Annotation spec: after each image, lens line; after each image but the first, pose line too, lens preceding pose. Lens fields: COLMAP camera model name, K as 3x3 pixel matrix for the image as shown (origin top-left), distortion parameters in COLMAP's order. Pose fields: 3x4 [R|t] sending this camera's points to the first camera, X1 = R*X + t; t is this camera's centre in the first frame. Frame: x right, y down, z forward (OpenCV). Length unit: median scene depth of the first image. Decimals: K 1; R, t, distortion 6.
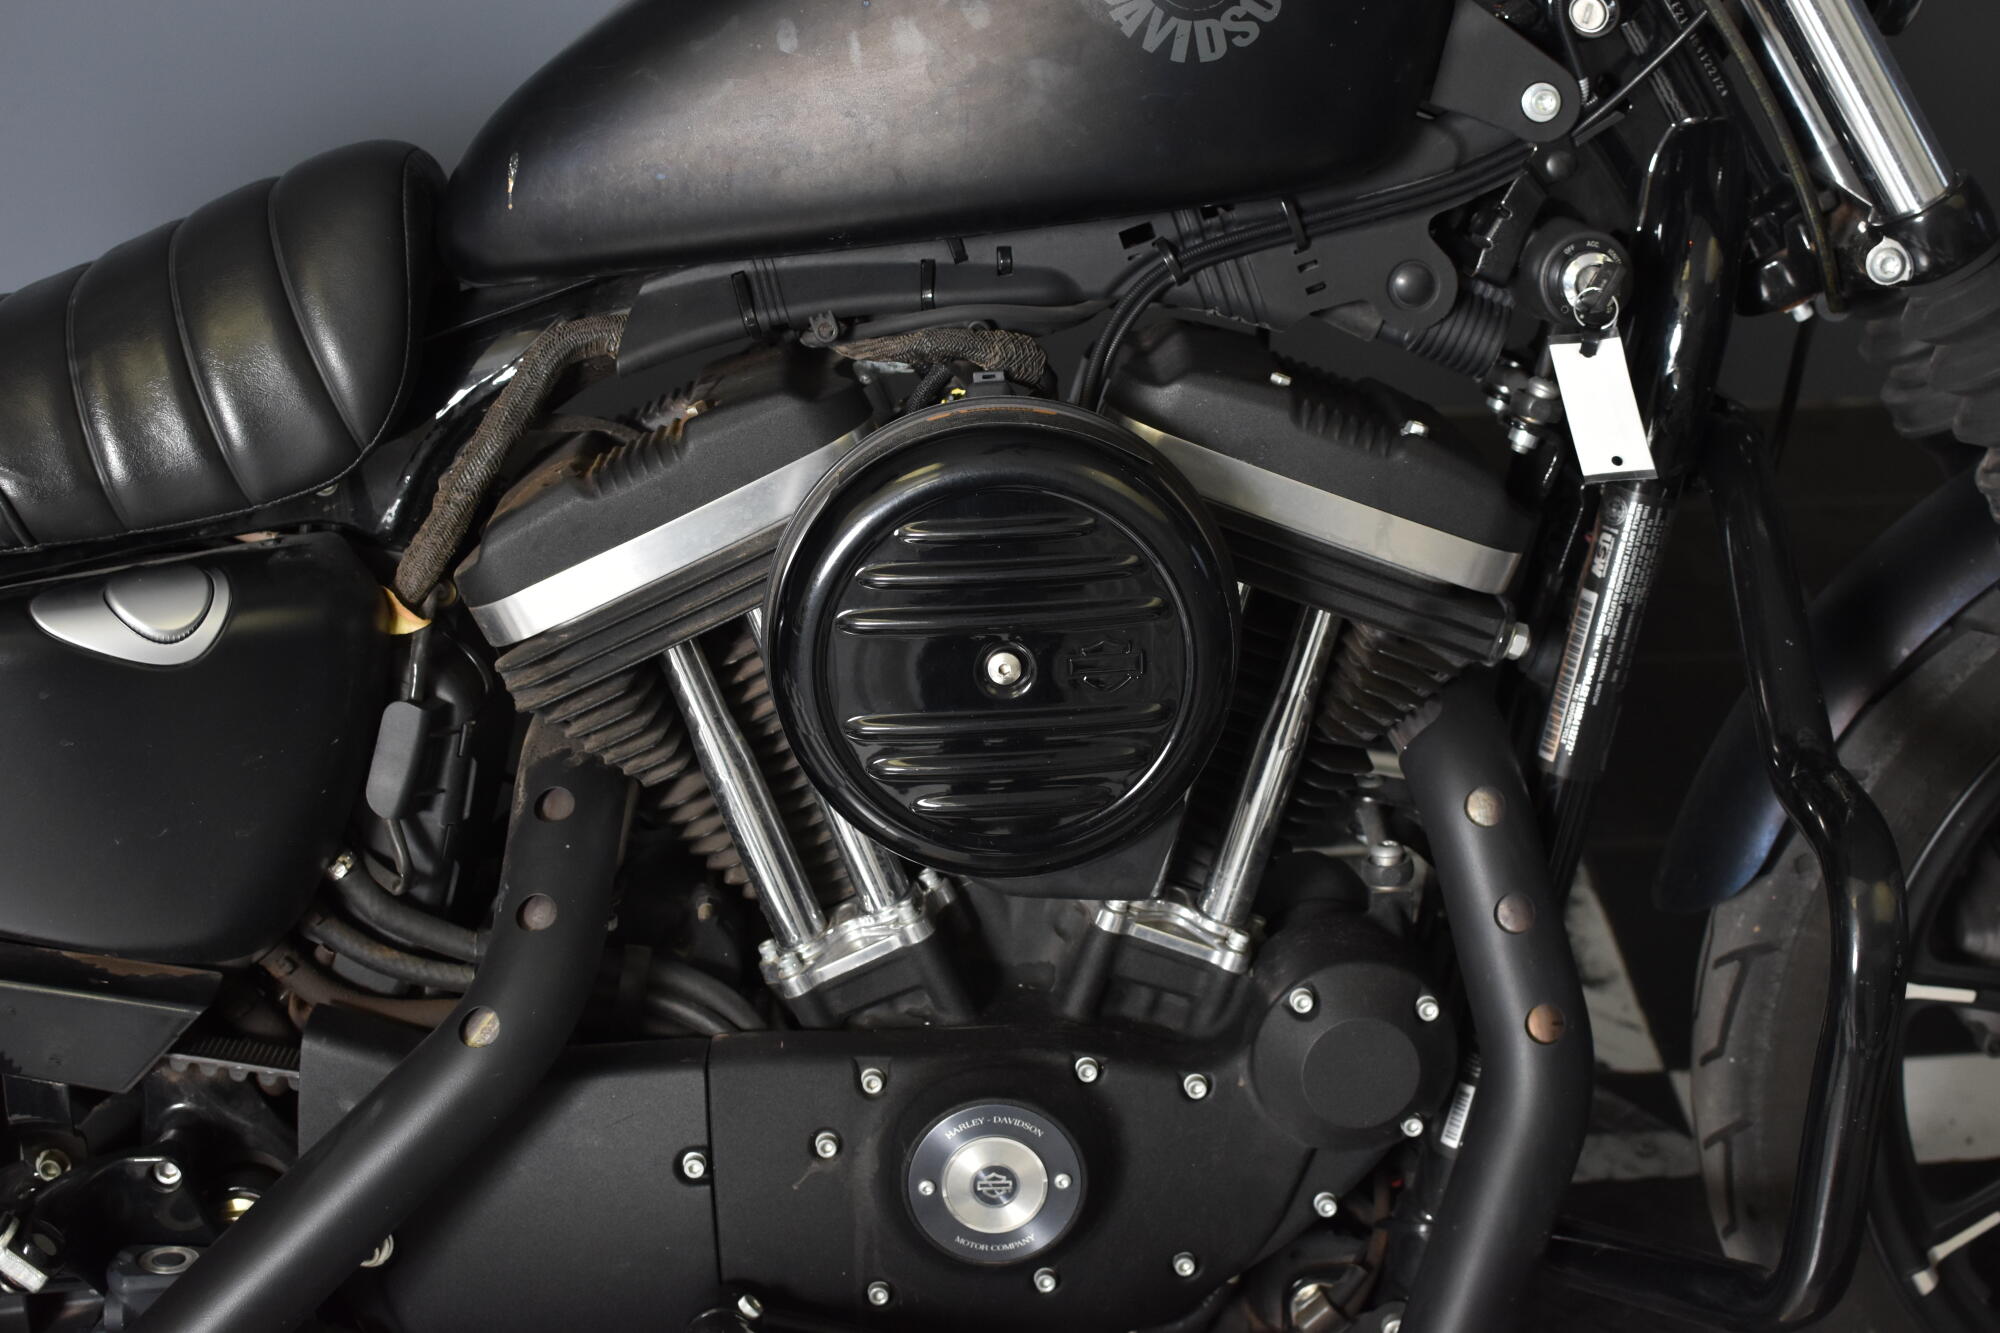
lens RADIAL K [[2990.6, 0, 1017.2], [0, 2990.6, 599.2], [0, 0, 1]] dist [-0.154761, 0.000000]
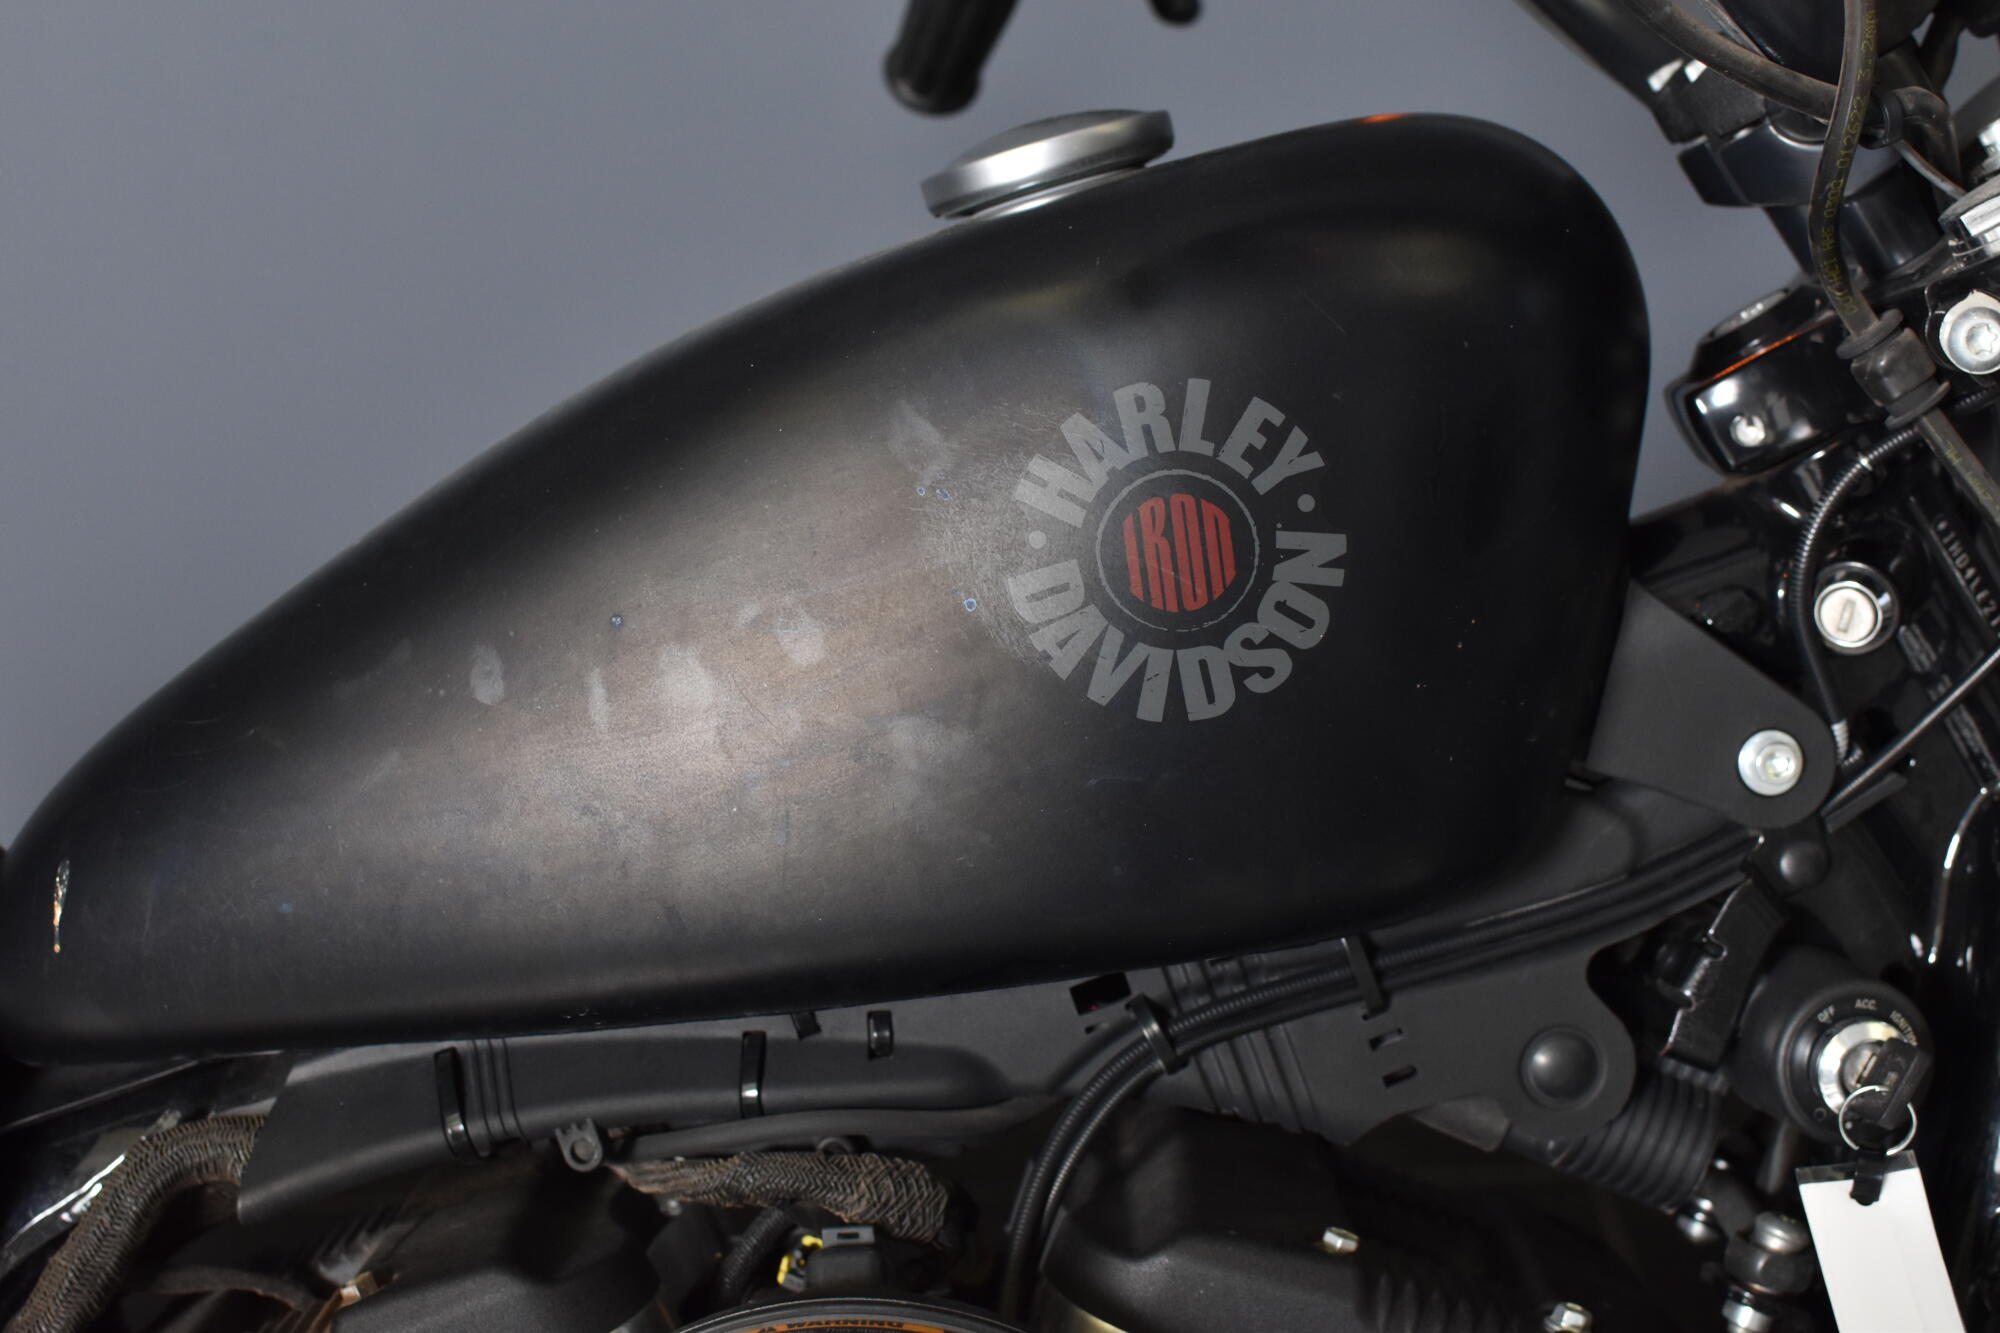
lens RADIAL K [[2990.6, 0, 1003.8], [0, 2990.6, 660.1], [0, 0, 1]] dist [-0.154761, 0.000000]
pose [[0.999127, -0.005311, -0.041449, 0.046902], [-0.001015, 0.988513, -0.151131, -0.098995], [0.041775, 0.151041, 0.987644, 0.402948]]
